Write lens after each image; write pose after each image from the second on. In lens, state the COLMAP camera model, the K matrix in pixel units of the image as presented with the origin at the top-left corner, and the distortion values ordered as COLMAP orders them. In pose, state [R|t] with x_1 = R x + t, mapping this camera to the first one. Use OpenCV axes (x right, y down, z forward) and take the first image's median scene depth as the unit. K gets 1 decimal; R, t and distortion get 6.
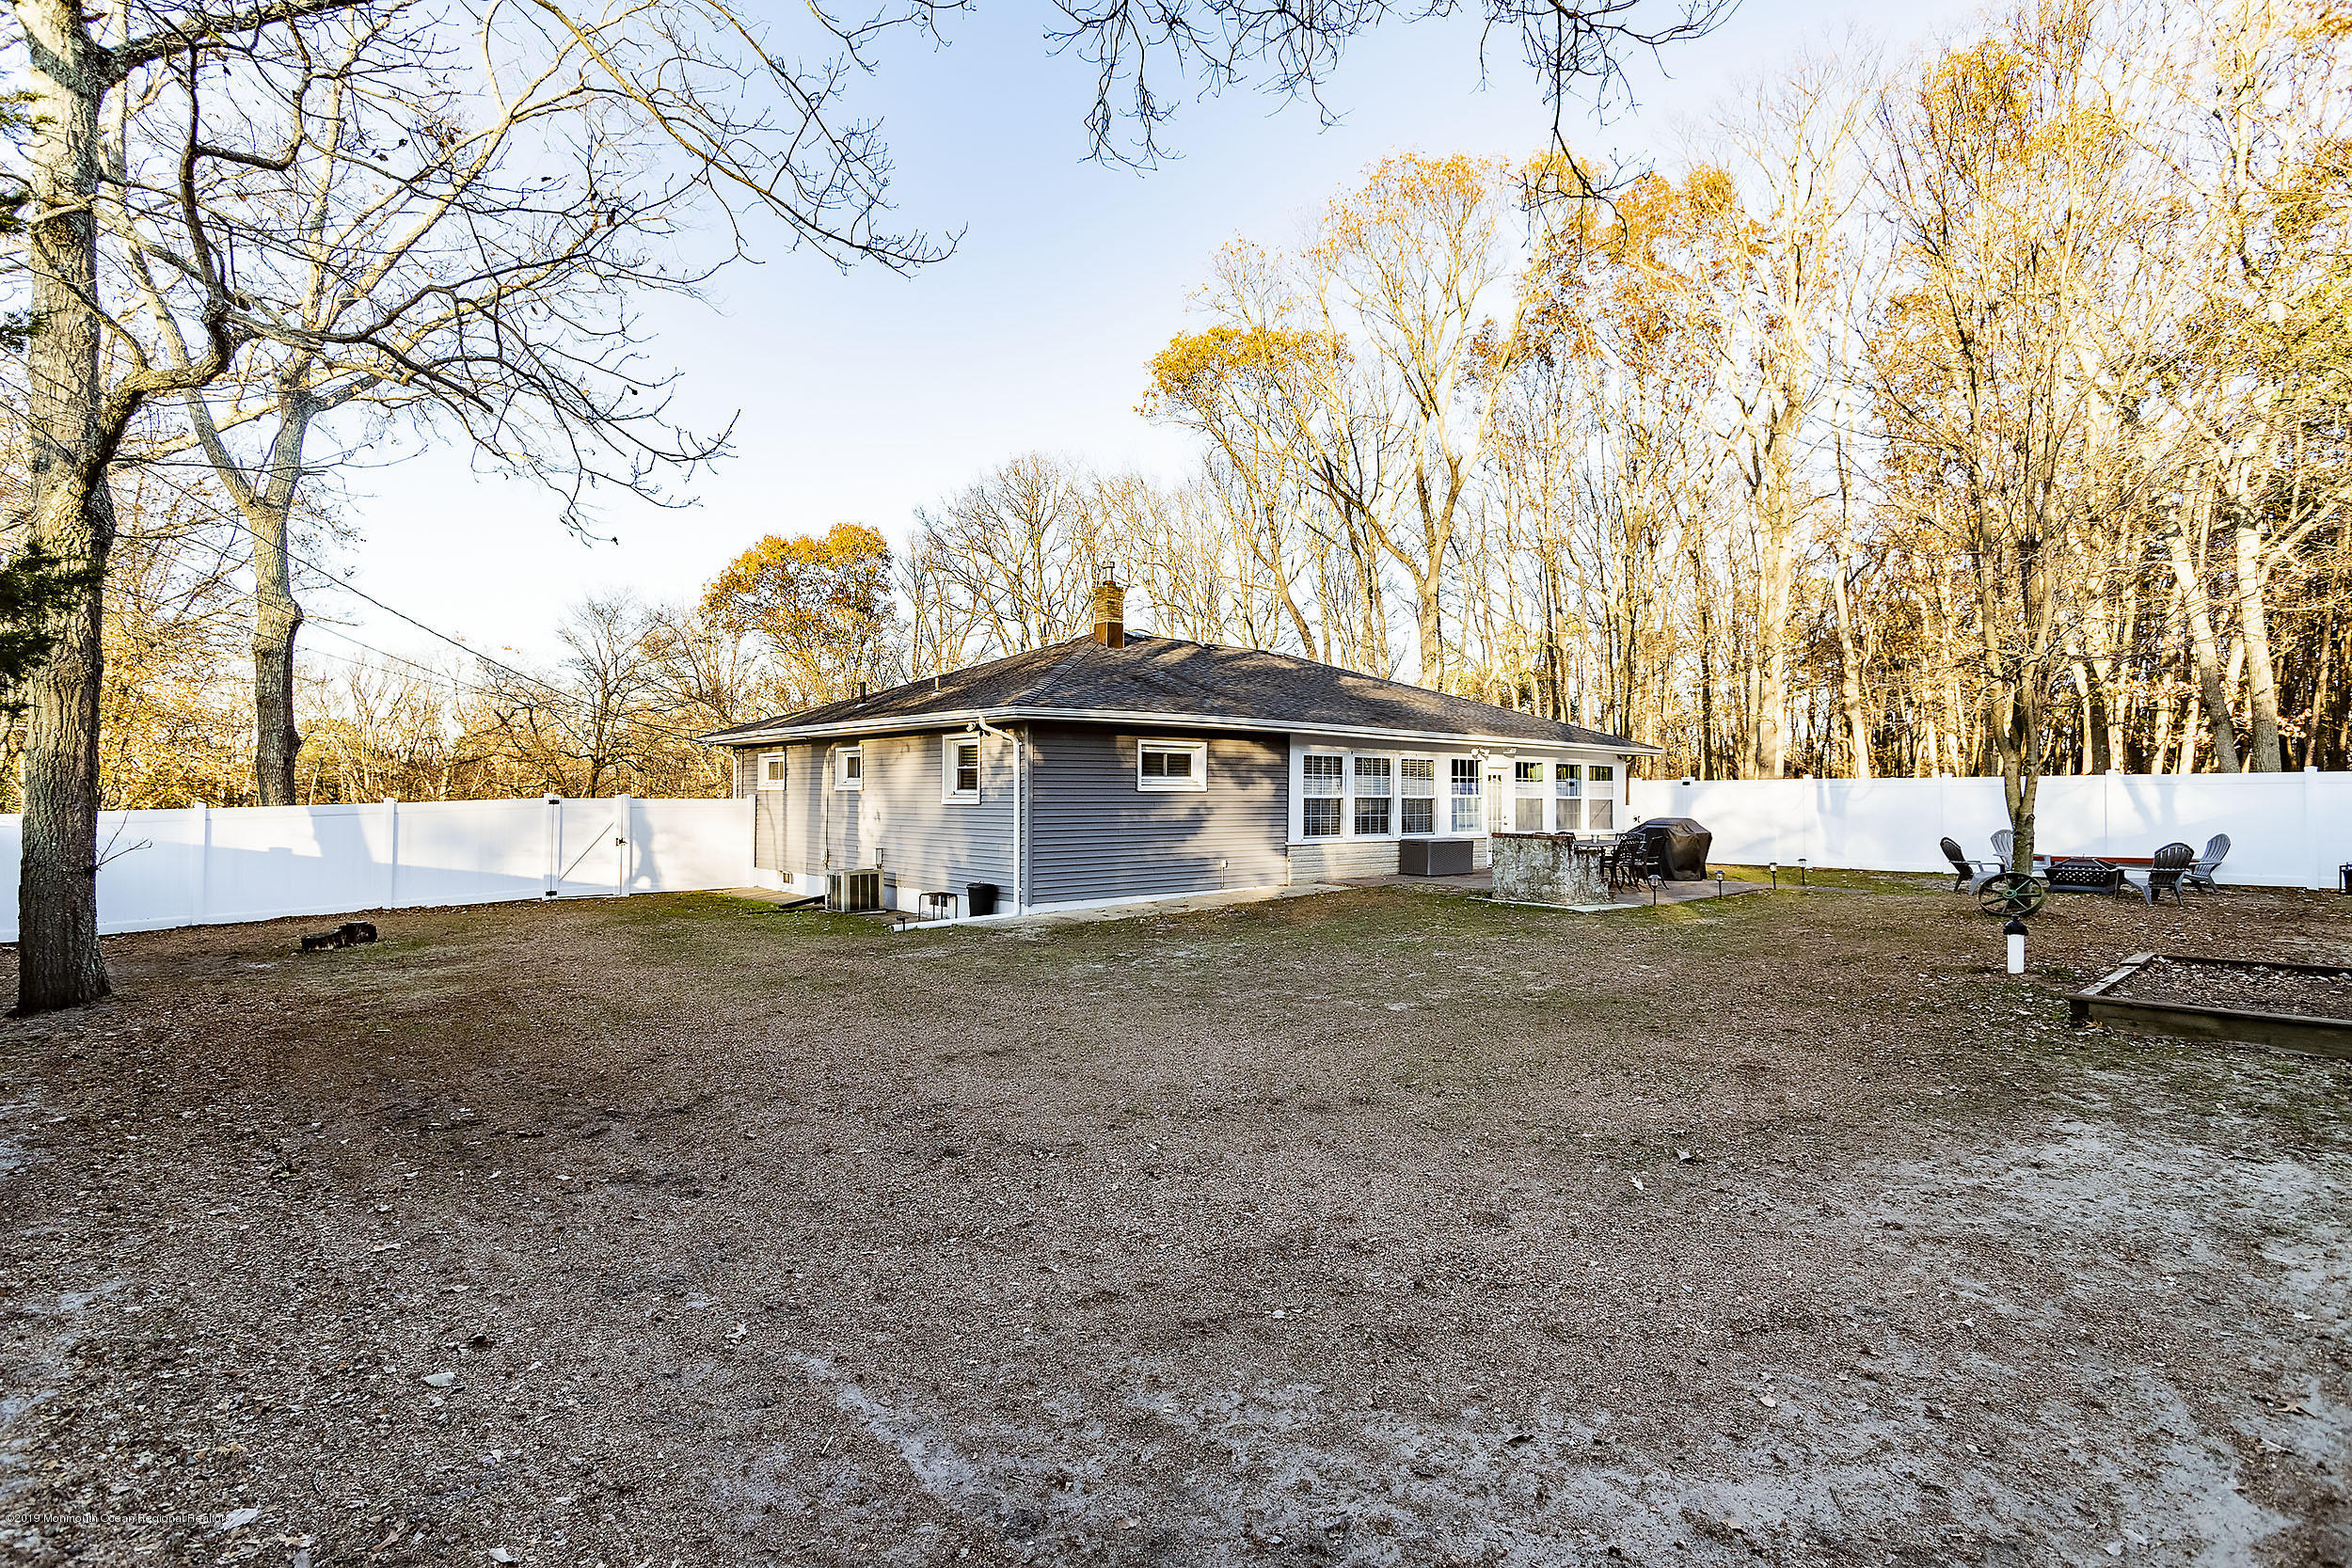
lens RADIAL K [[1150.2, 0, 1171.4], [0, 1150.2, 779.1], [0, 0, 1]] dist [0.039580, -0.009867]
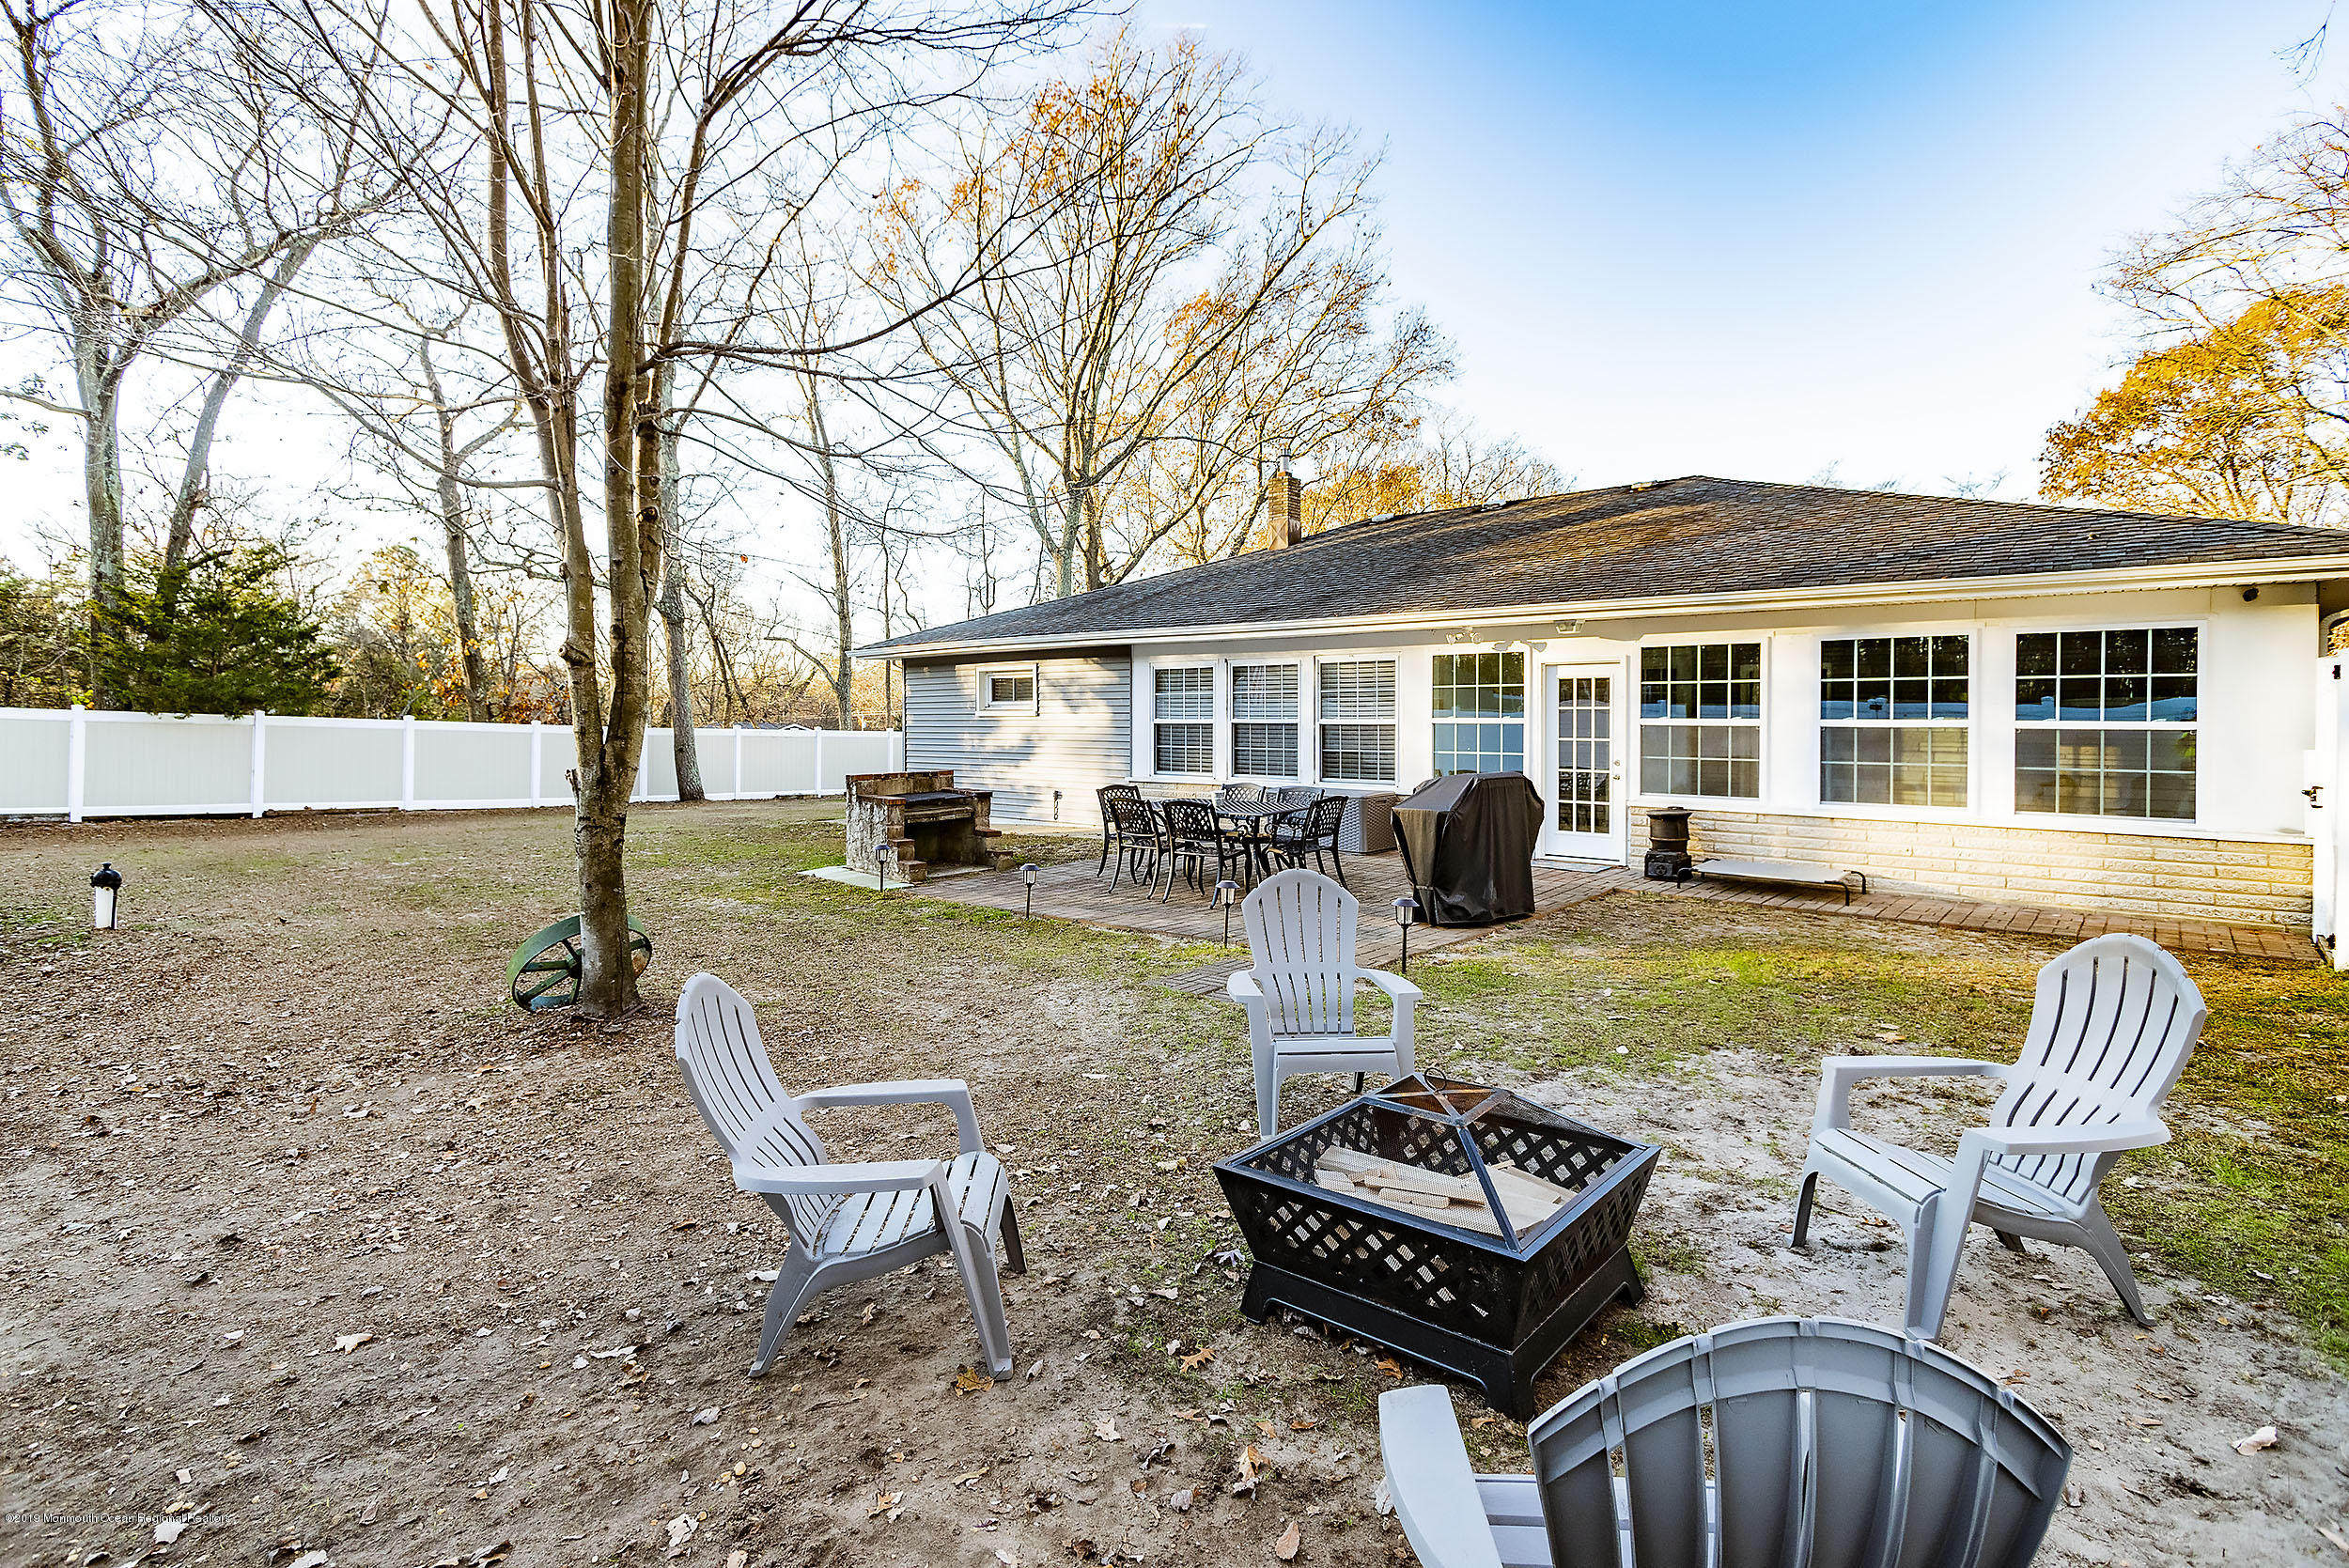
lens RADIAL K [[1163.2, 0, 1156.4], [0, 1163.2, 722.9], [0, 0, 1]] dist [0.005171, -0.002280]
pose [[0.125968, -0.007484, -0.992006, 0.858531], [0.009051, 0.999939, -0.006394, 0.020130], [0.991993, -0.008174, 0.126028, 0.849669]]
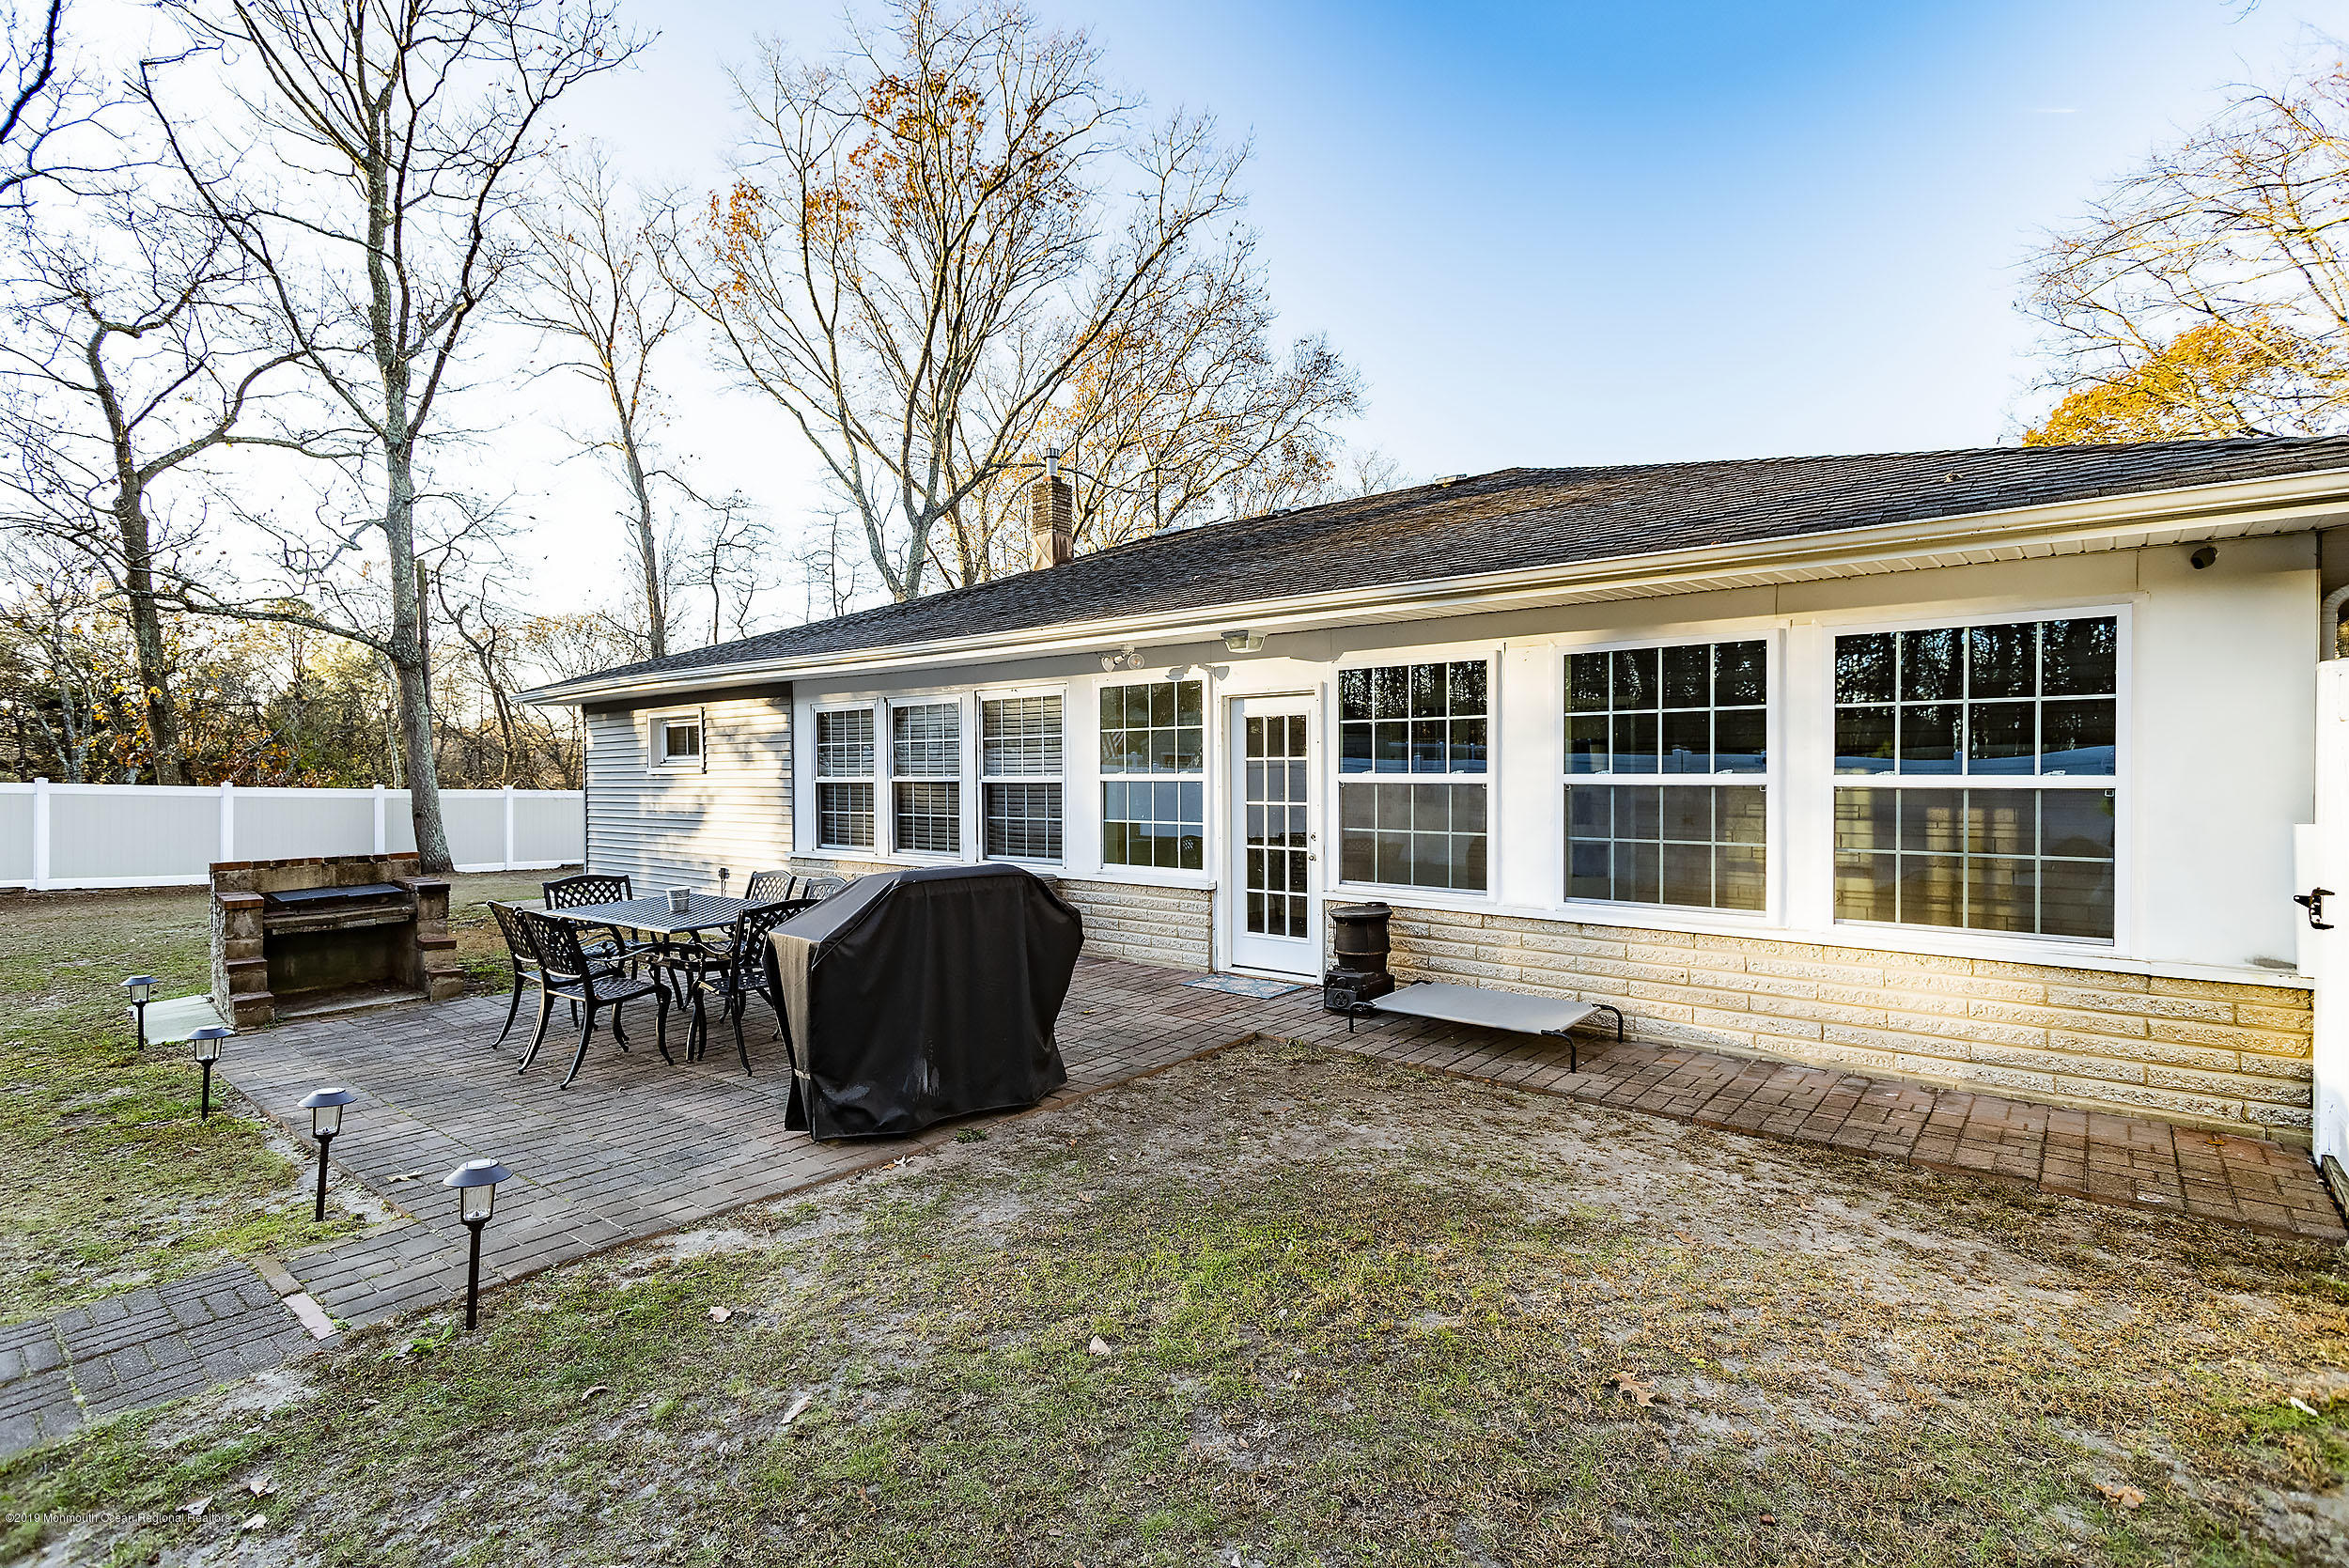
lens RADIAL K [[1118.1, 0, 1188.9], [0, 1118.1, 780.3], [0, 0, 1]] dist [0.000338, -0.000634]
pose [[0.153638, -0.006339, -0.988107, 0.695223], [0.014944, 0.999880, -0.004091, 0.019661], [0.988014, -0.014138, 0.153714, 1.041356]]
